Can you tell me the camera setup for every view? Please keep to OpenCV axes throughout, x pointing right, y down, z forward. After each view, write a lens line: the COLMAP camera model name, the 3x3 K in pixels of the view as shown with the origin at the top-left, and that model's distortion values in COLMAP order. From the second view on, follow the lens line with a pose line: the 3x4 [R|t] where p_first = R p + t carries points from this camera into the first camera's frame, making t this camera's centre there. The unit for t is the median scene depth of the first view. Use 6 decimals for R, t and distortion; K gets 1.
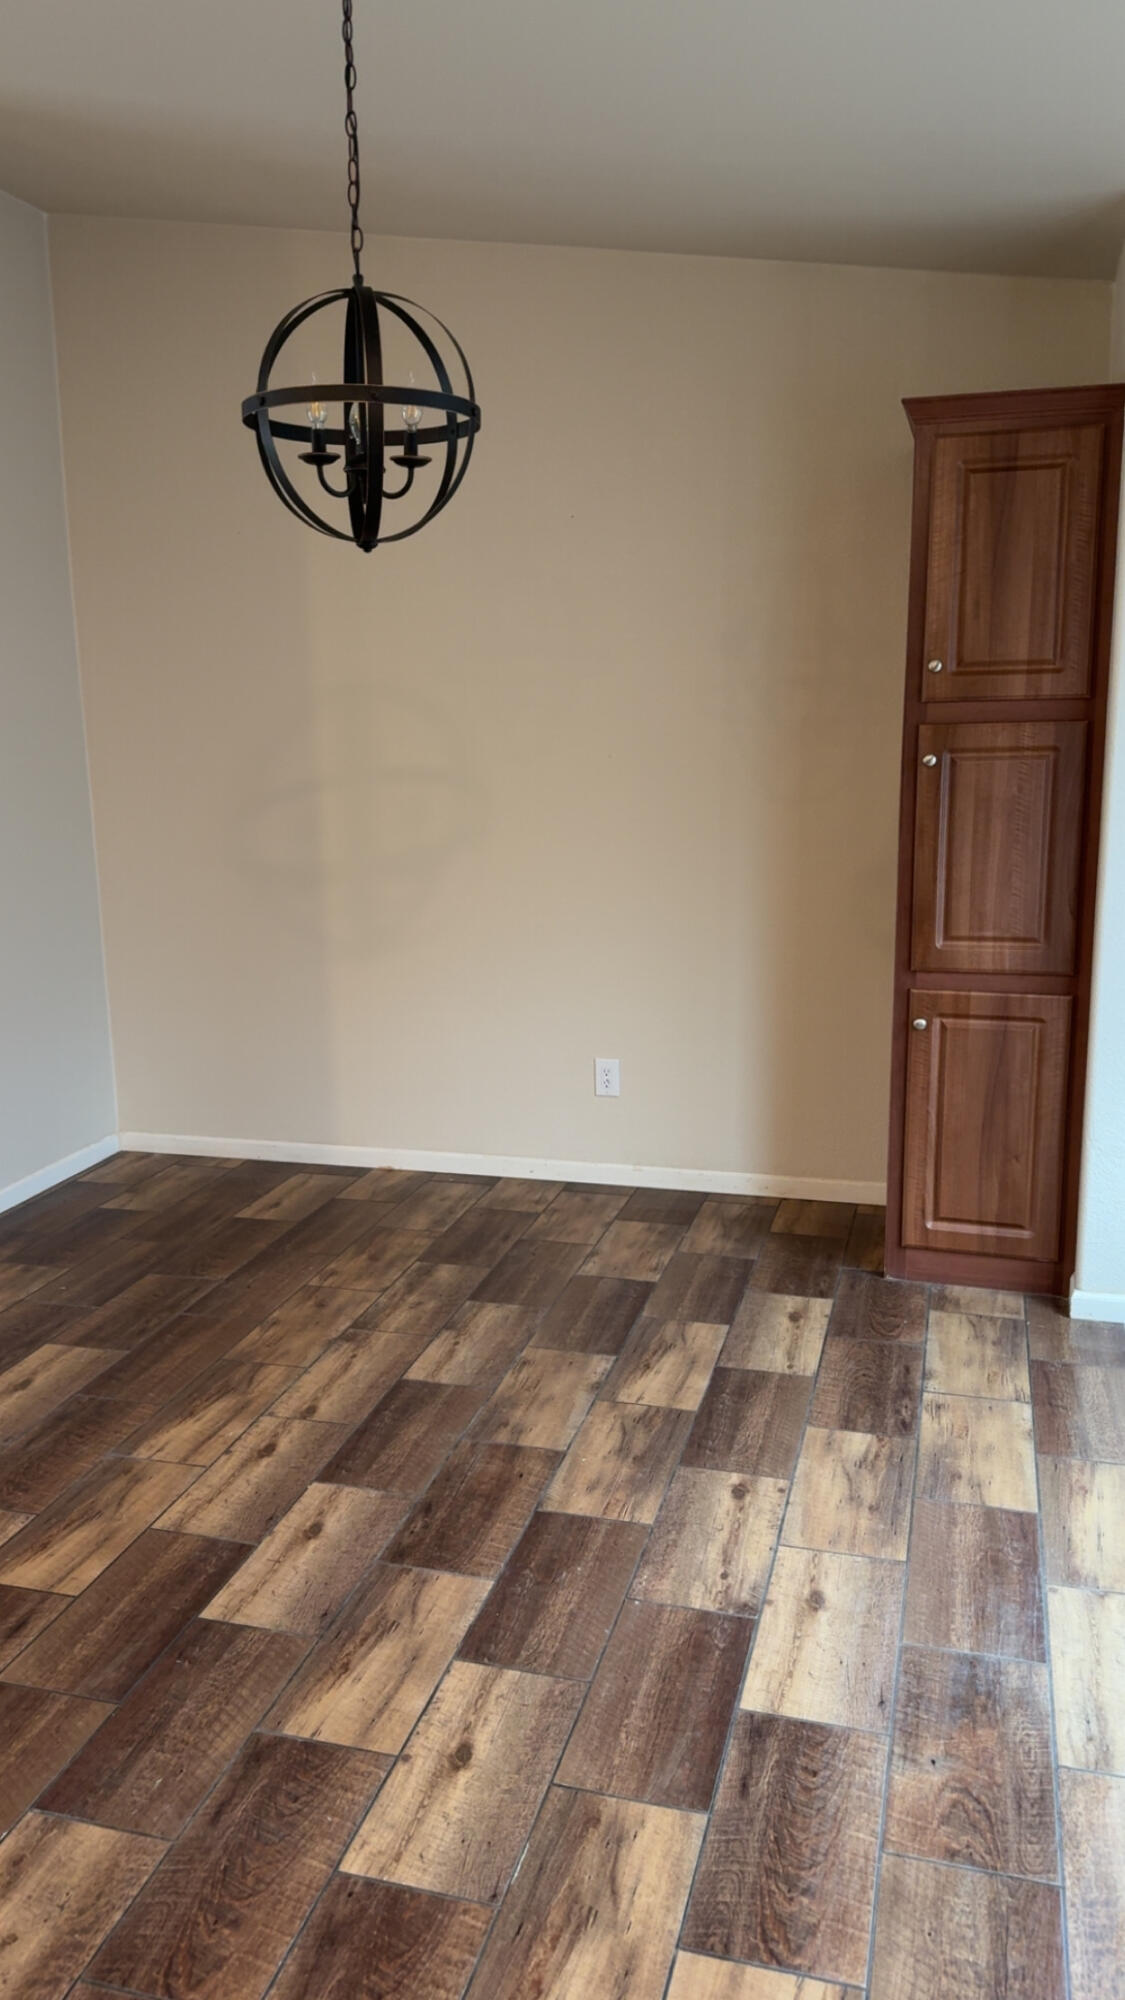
lens RADIAL K [[1473.1, 0, 559.3], [0, 1473.1, 1007.1], [0, 0, 1]] dist [0.007985, -0.008700]
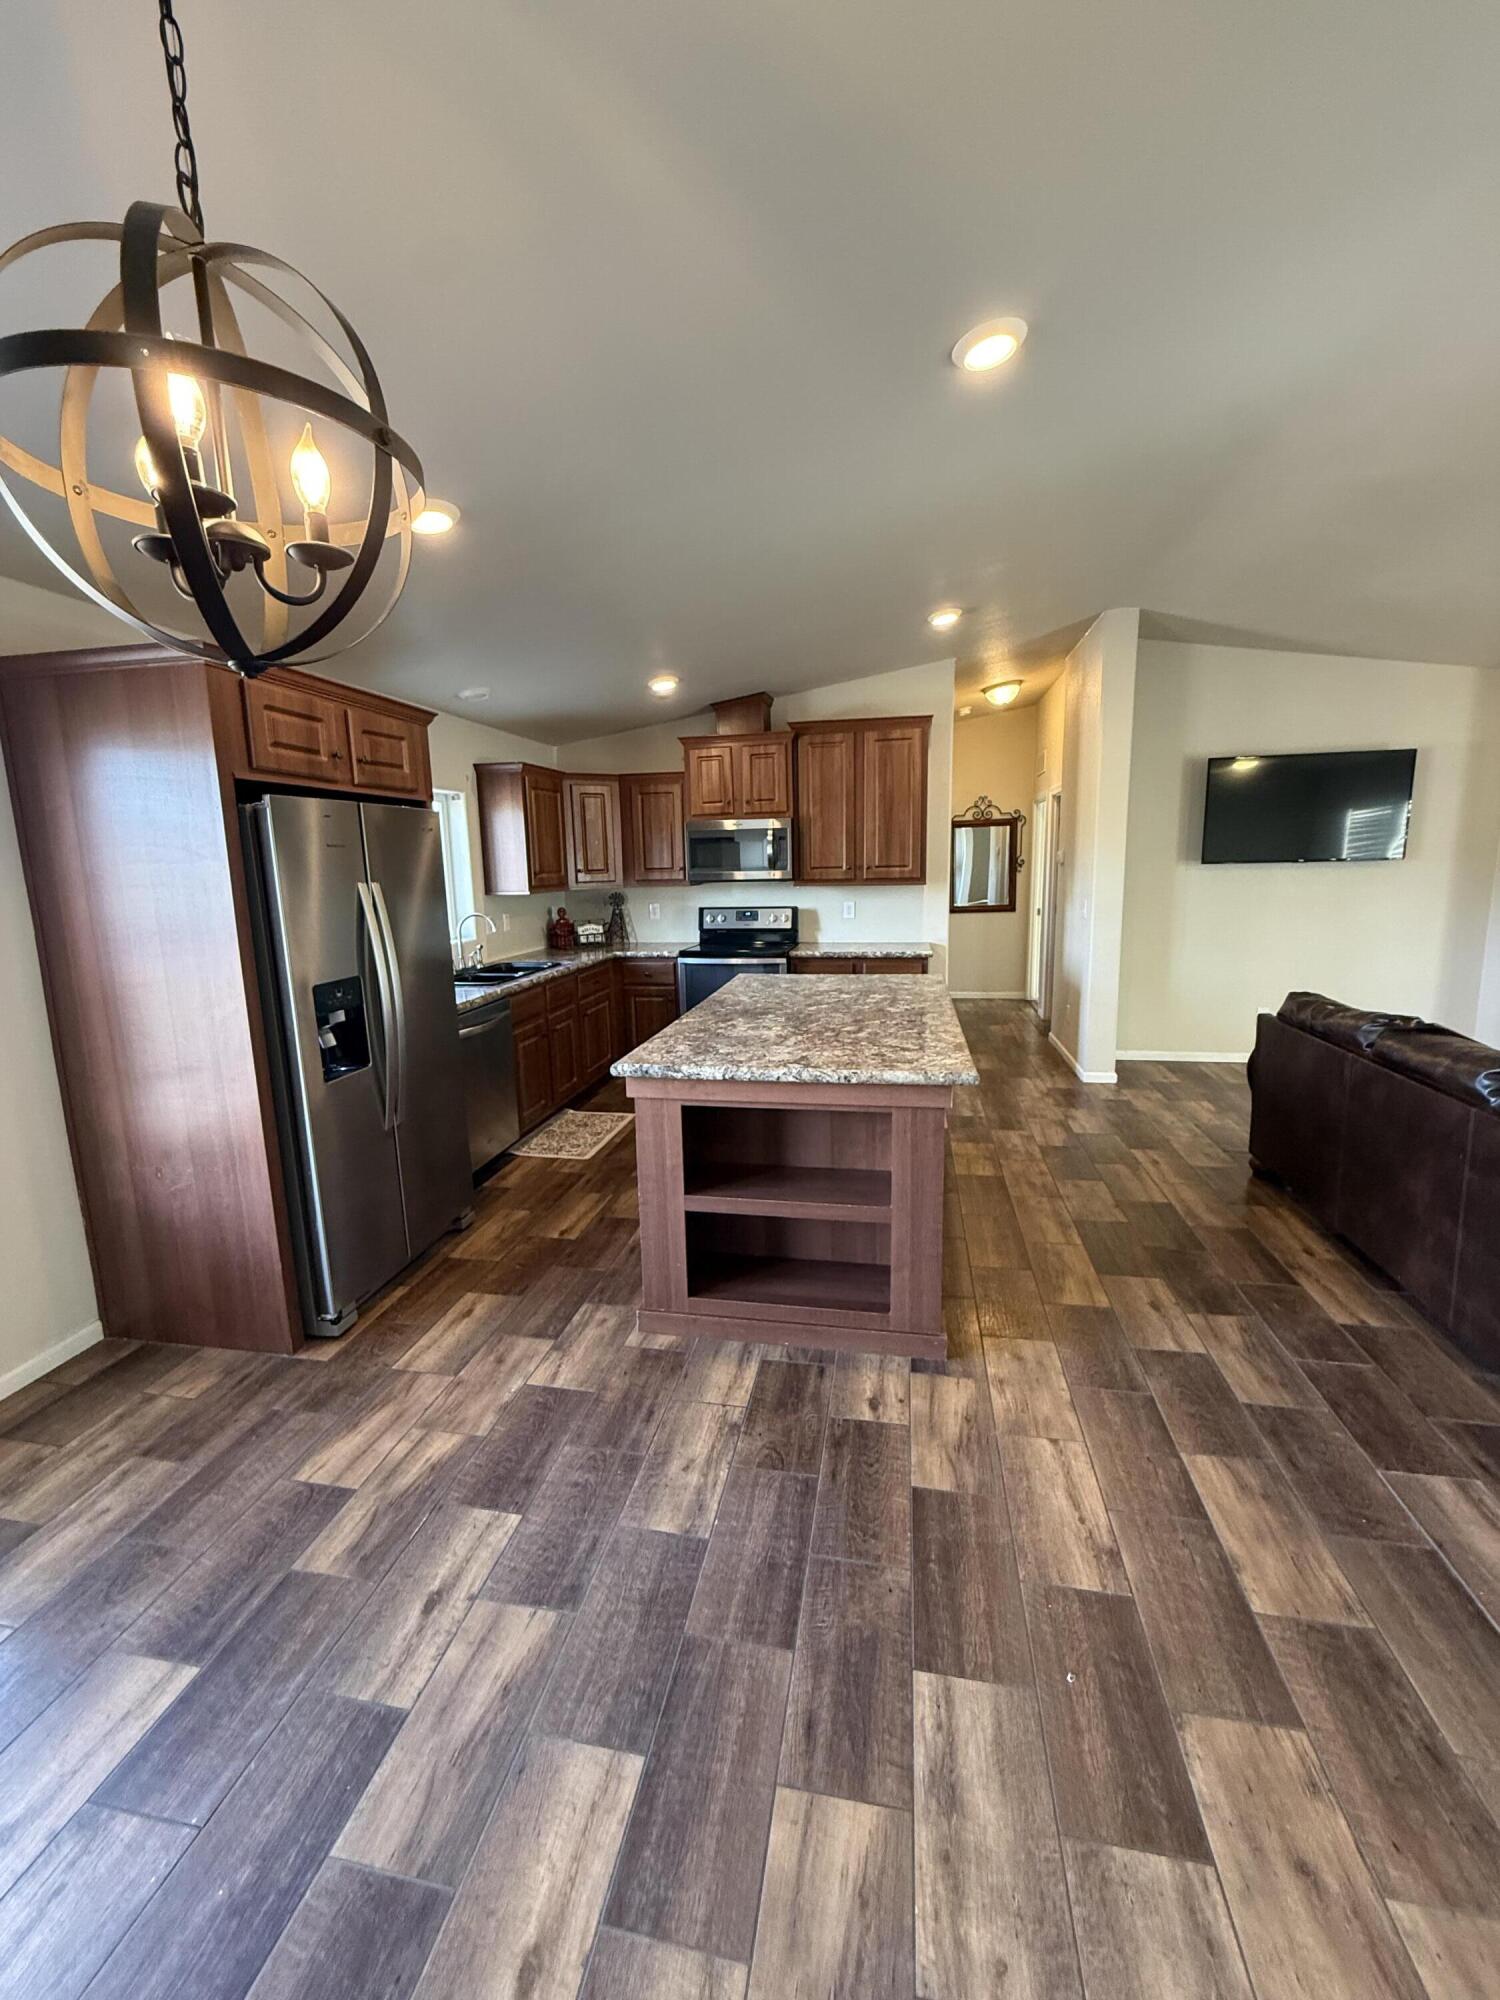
lens RADIAL K [[797.6, 0, 745.9], [0, 797.6, 998.1], [0, 0, 1]] dist [-0.001948, -0.000379]
pose [[-0.996231, 0.050496, -0.070525, -0.294768], [0.021318, 0.930674, 0.365229, -0.279676], [0.084078, 0.362349, -0.928242, 1.294540]]
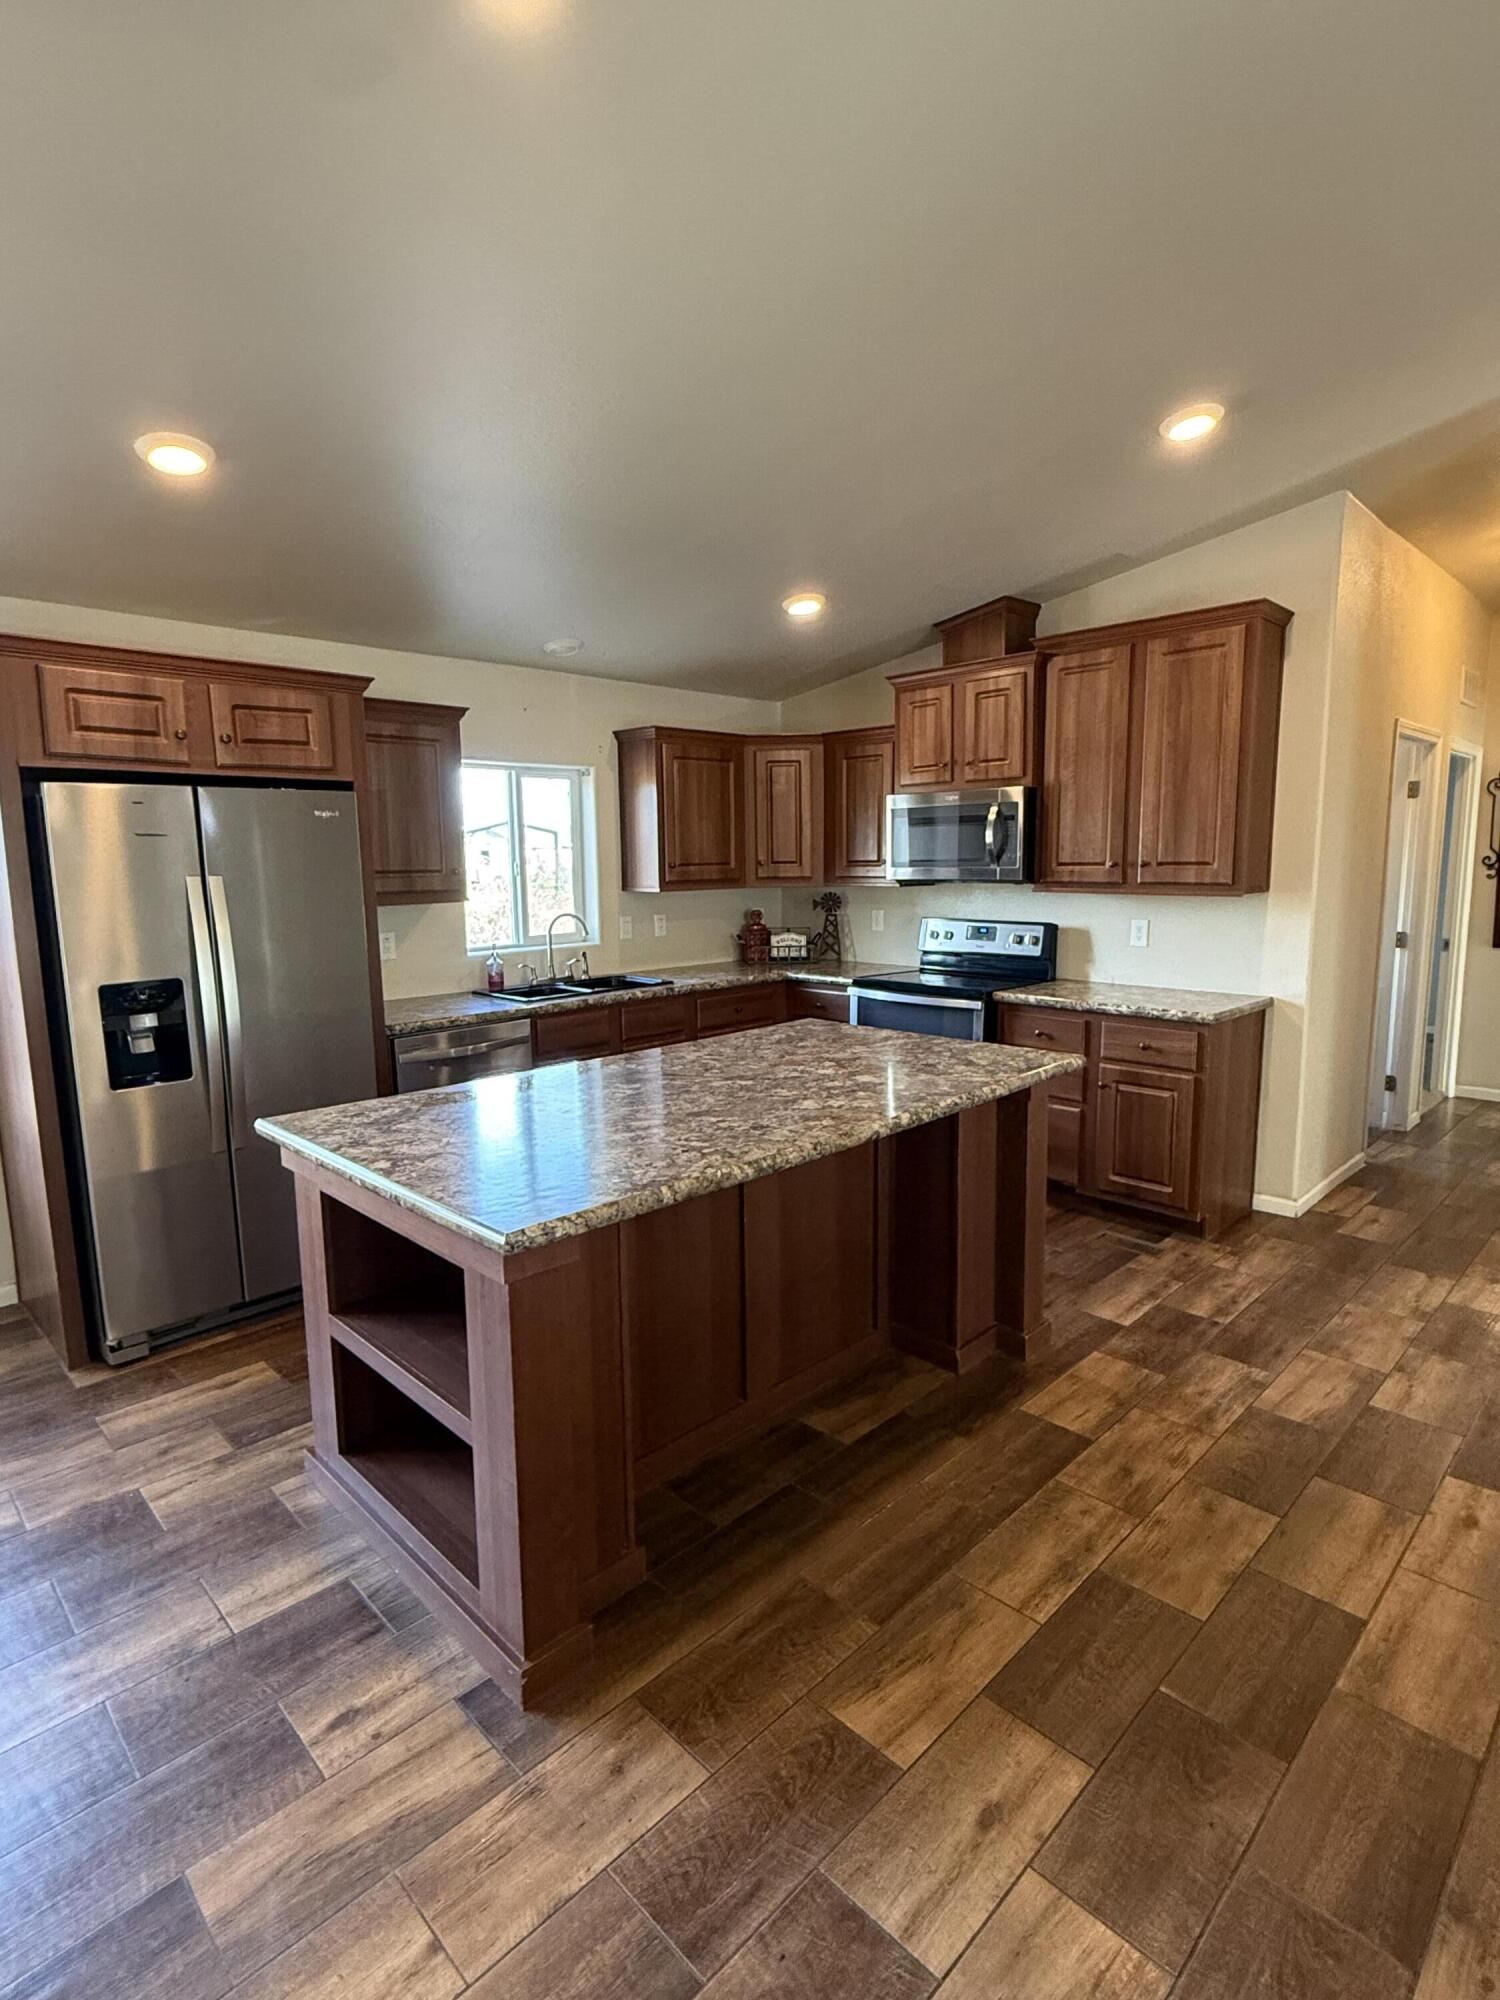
lens RADIAL K [[1006.3, 0, 744.4], [0, 1006.3, 1001.7], [0, 0, 1]] dist [-0.001251, -0.001490]
pose [[-0.867170, -0.045119, 0.495965, -1.052378], [0.125813, 0.943736, 0.305831, -0.188401], [-0.481858, 0.327607, -0.812703, 0.918140]]
